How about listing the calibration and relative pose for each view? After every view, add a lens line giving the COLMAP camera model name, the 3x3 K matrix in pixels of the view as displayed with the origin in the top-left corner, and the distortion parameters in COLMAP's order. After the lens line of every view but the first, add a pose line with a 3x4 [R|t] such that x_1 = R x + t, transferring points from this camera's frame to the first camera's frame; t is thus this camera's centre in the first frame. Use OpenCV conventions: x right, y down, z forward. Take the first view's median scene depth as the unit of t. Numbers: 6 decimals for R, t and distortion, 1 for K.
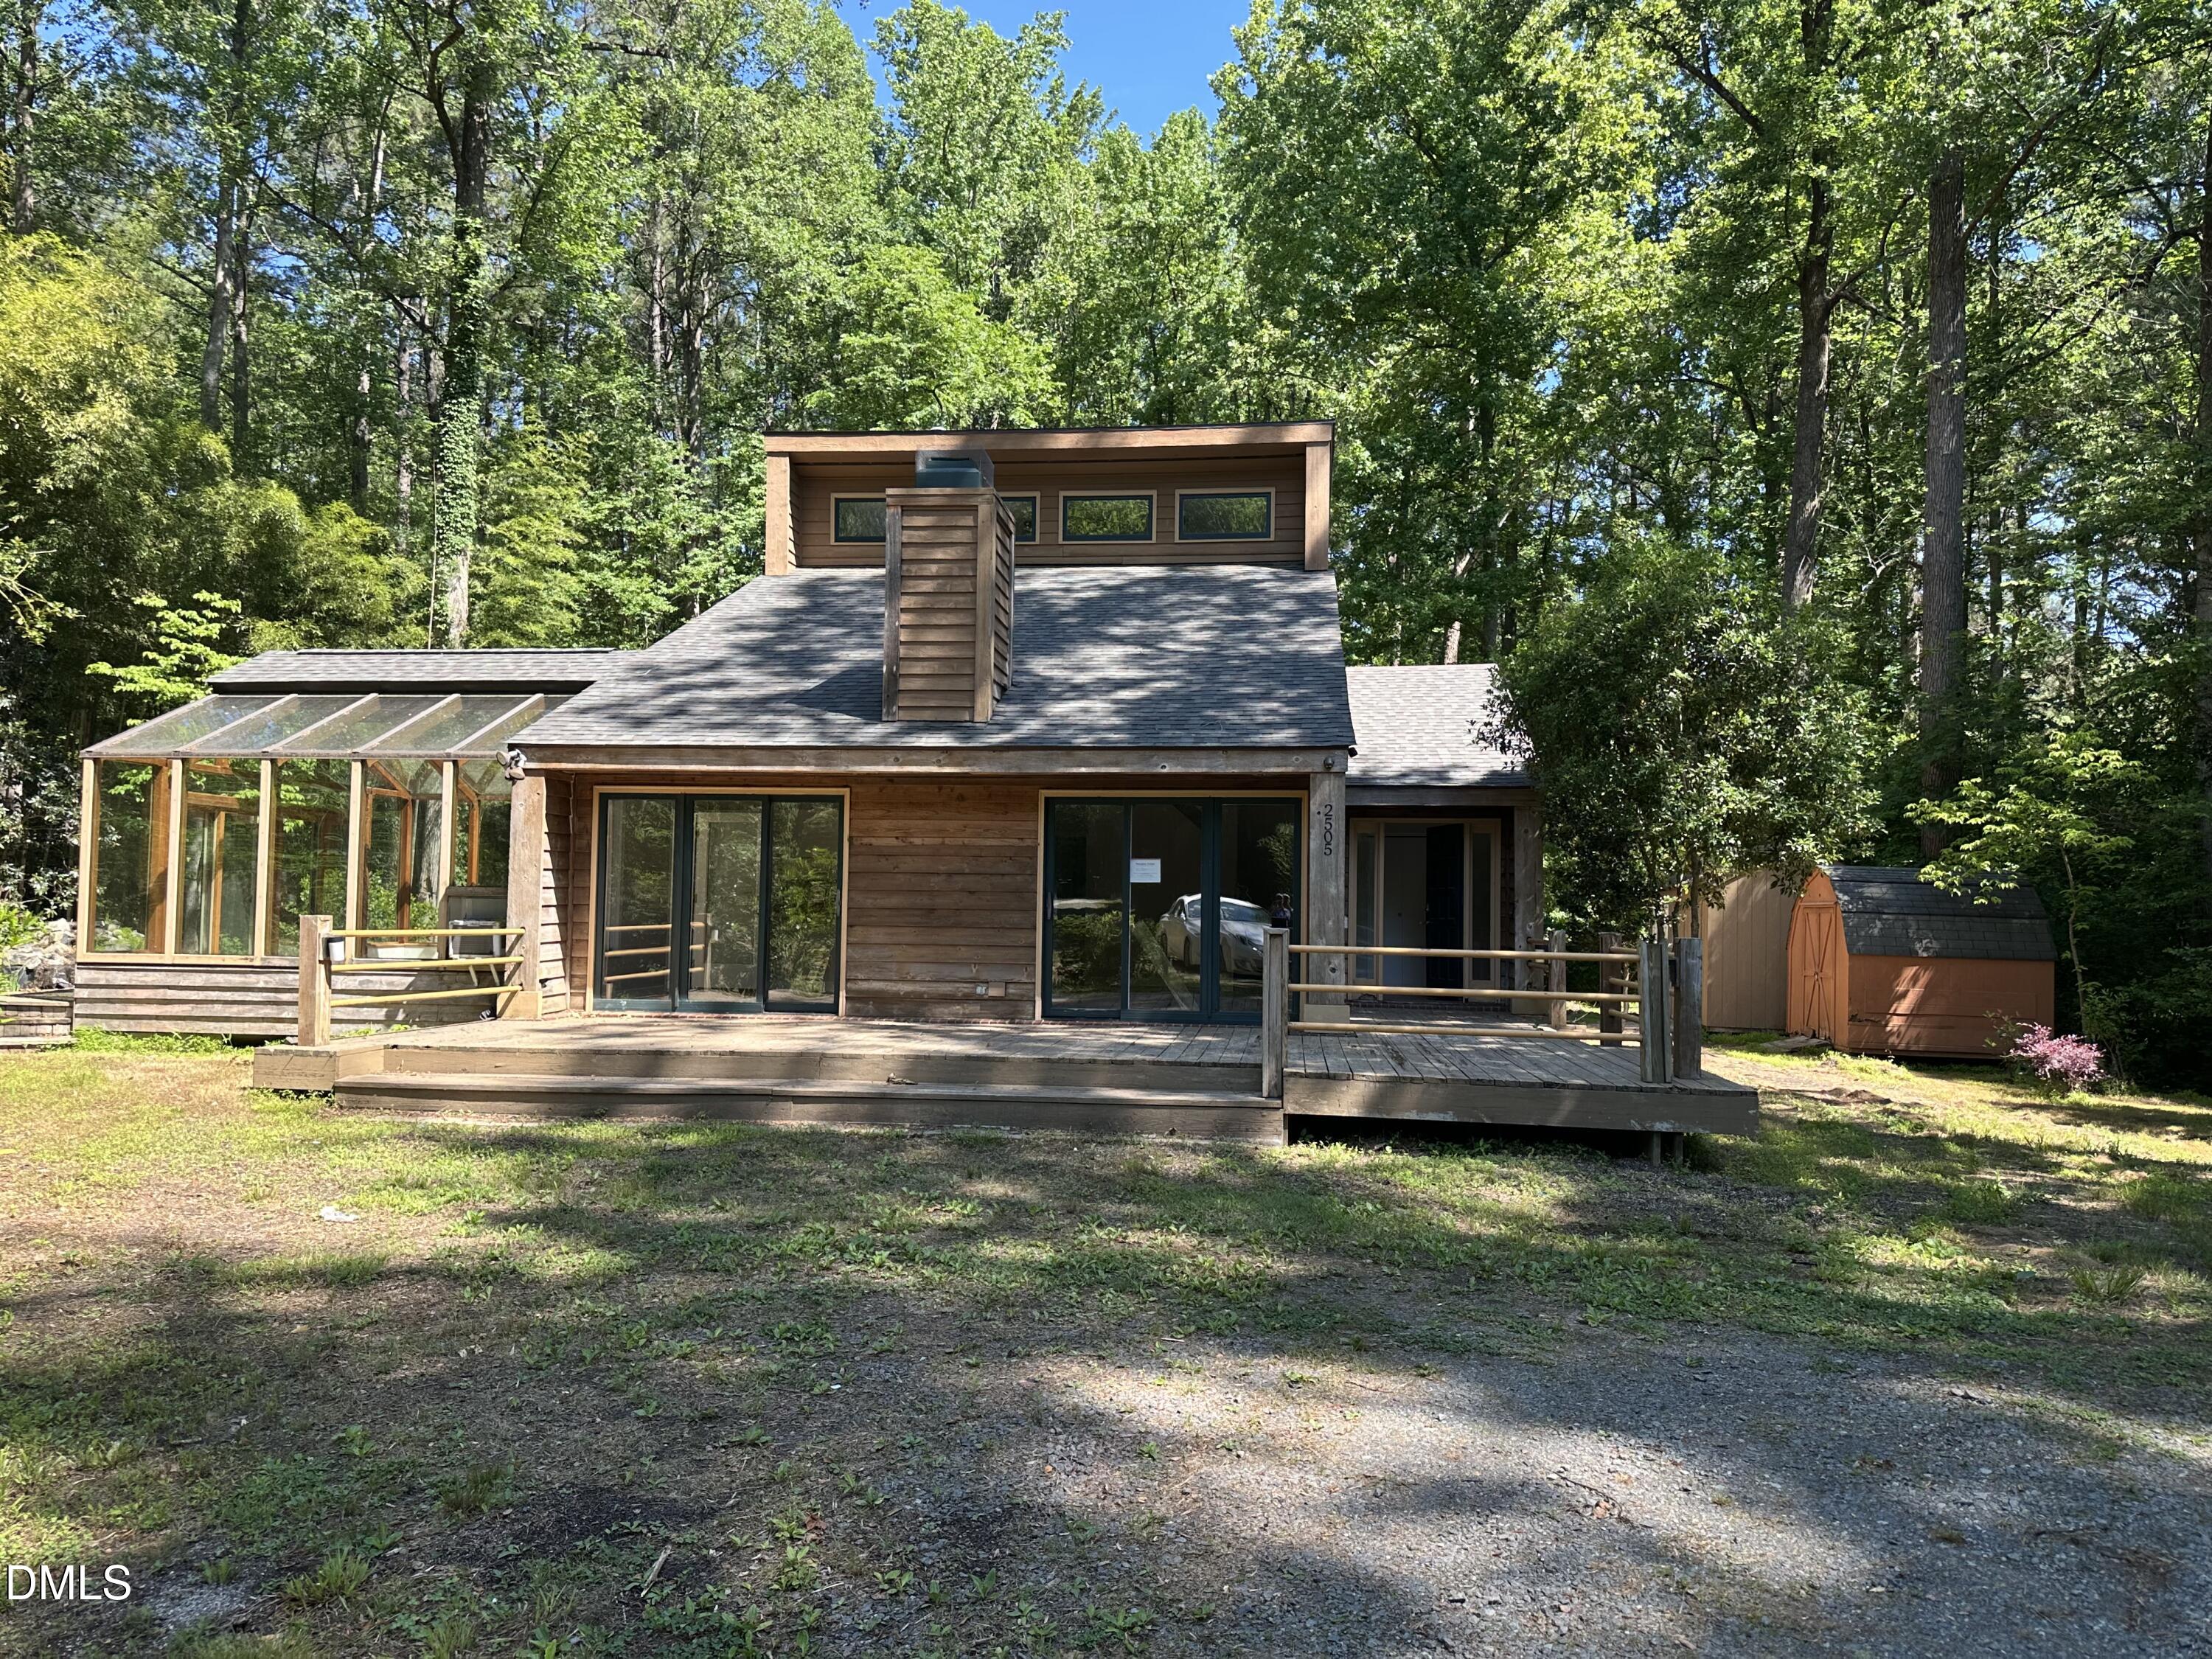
lens RADIAL K [[1555.0, 0, 1112.9], [0, 1555.0, 829.6], [0, 0, 1]] dist [0.070890, -0.096148]
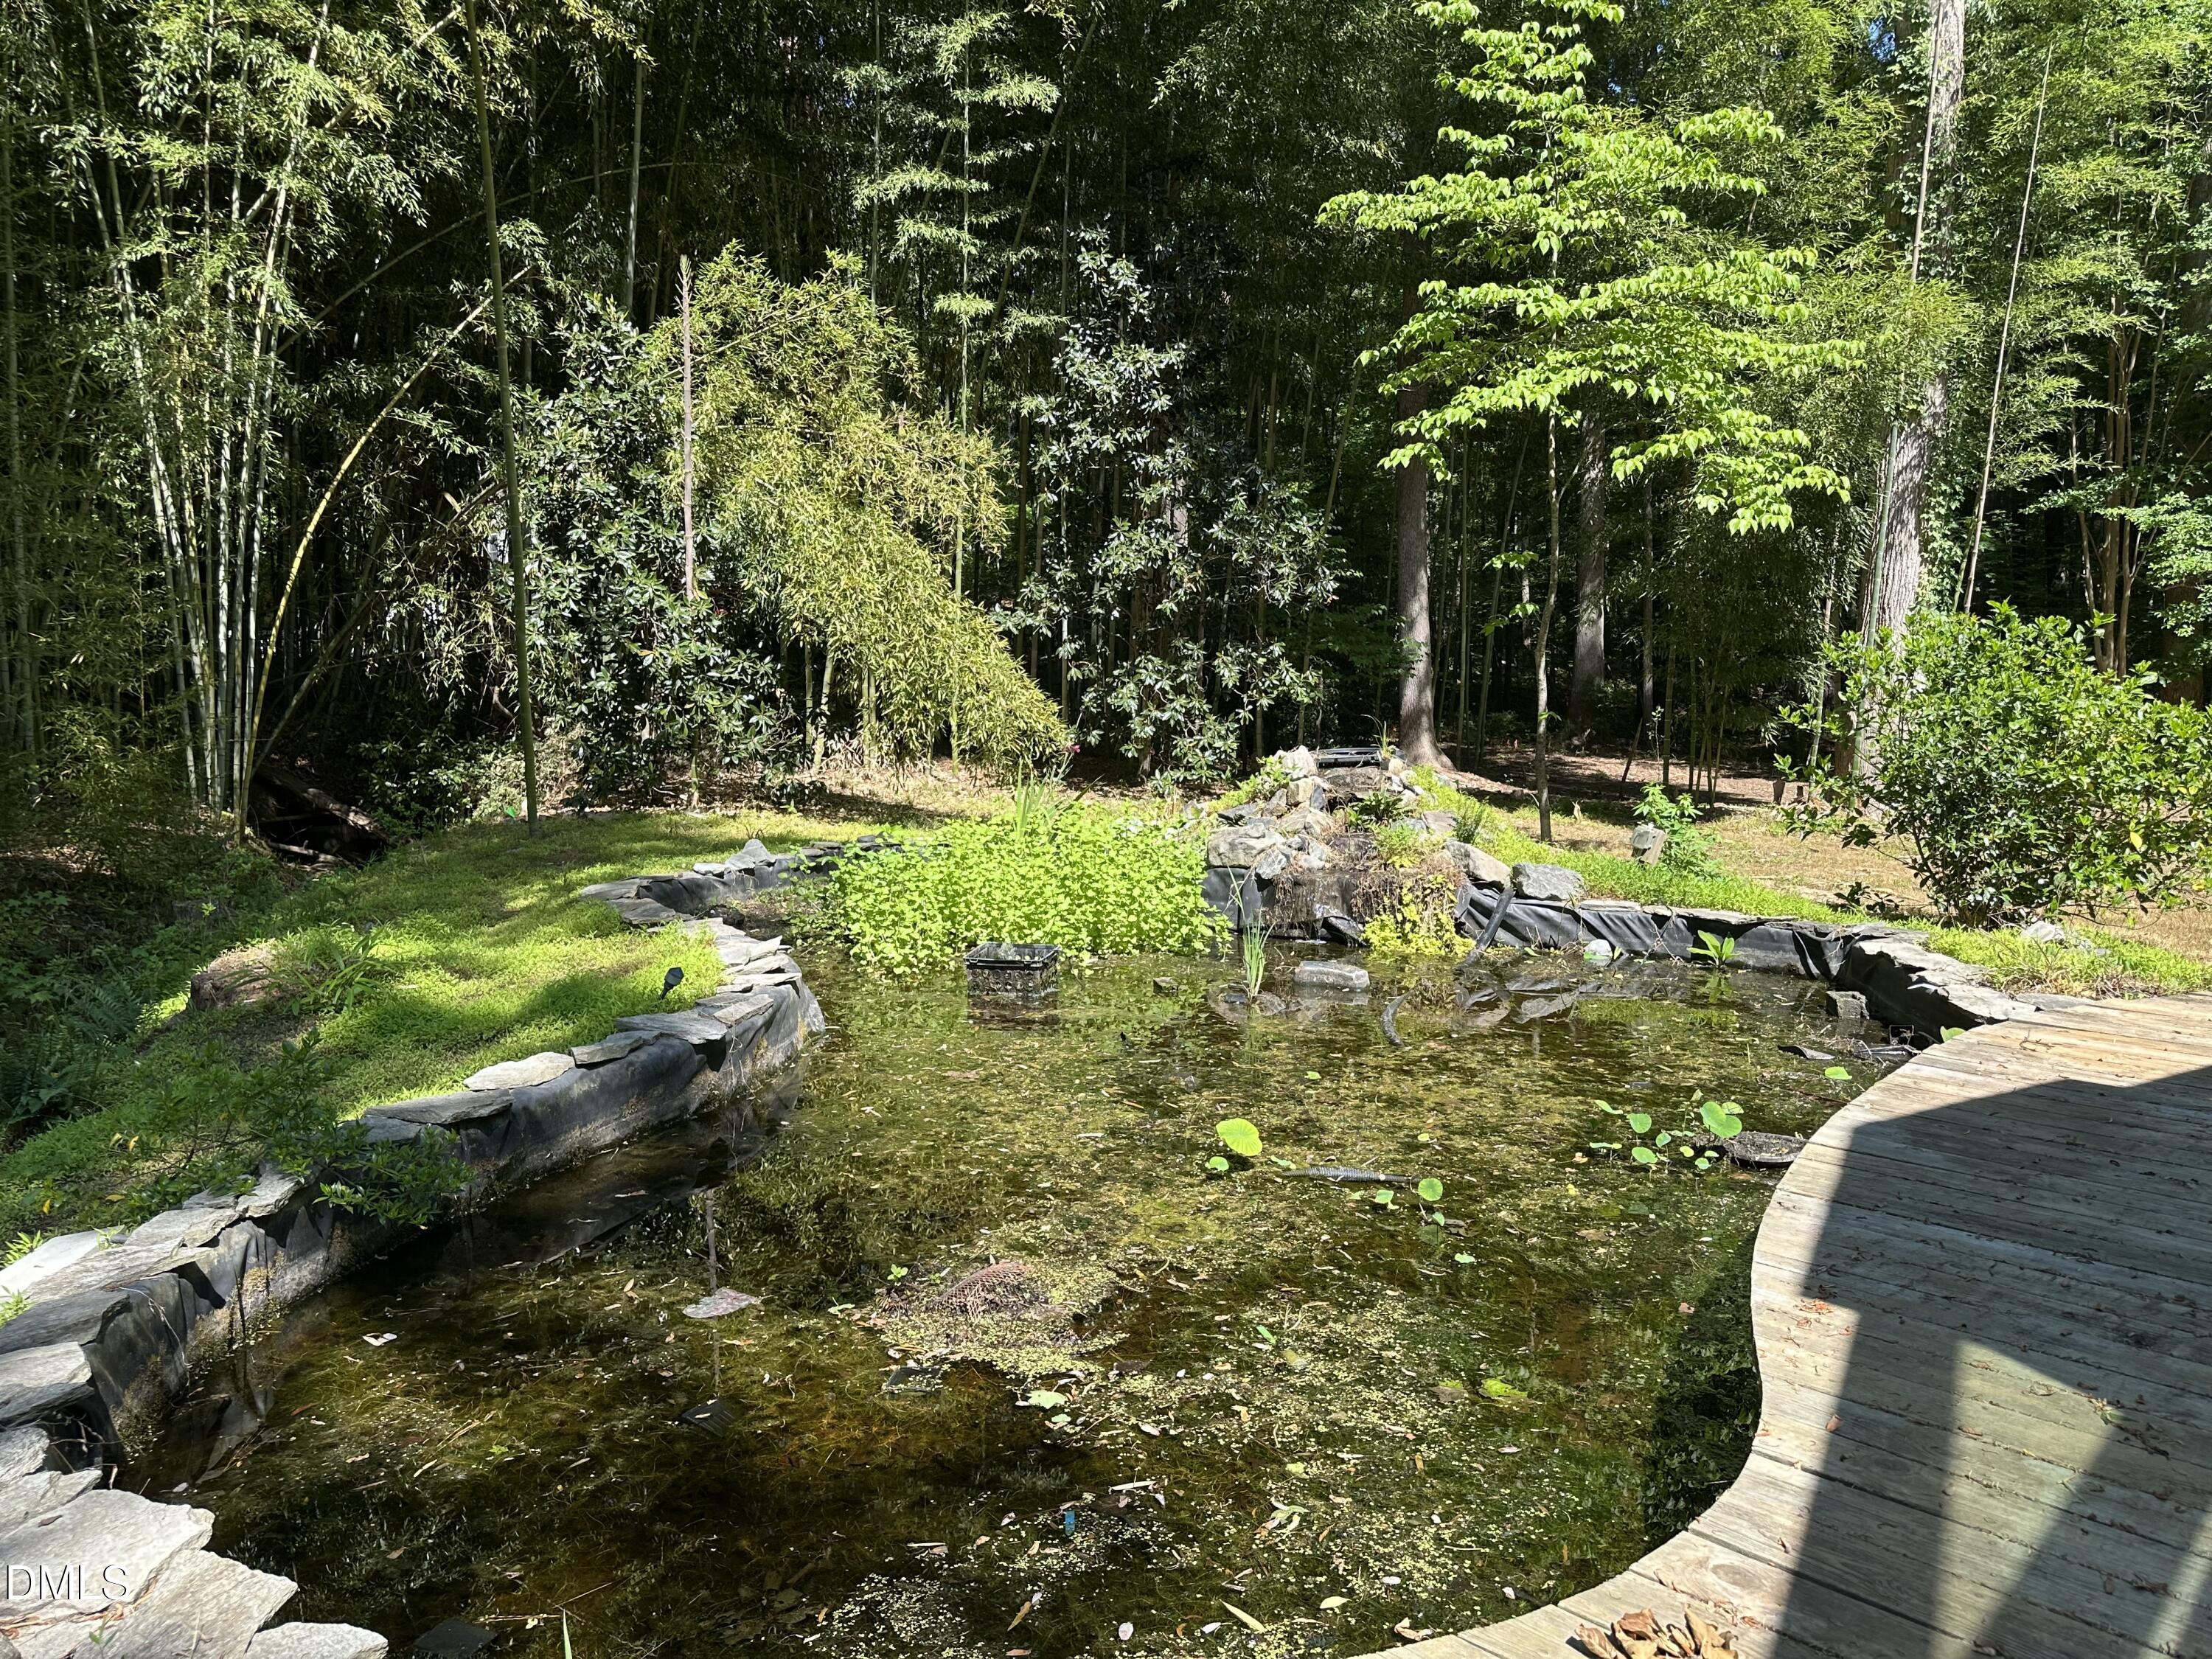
lens RADIAL K [[1555.0, 0, 1112.9], [0, 1555.0, 829.6], [0, 0, 1]] dist [0.070890, -0.096148]
pose [[0.801787, 0.041423, -0.596172, -0.356612], [0.046777, 0.990184, 0.131710, 0.014609], [0.595776, -0.133490, 0.791980, 0.488542]]
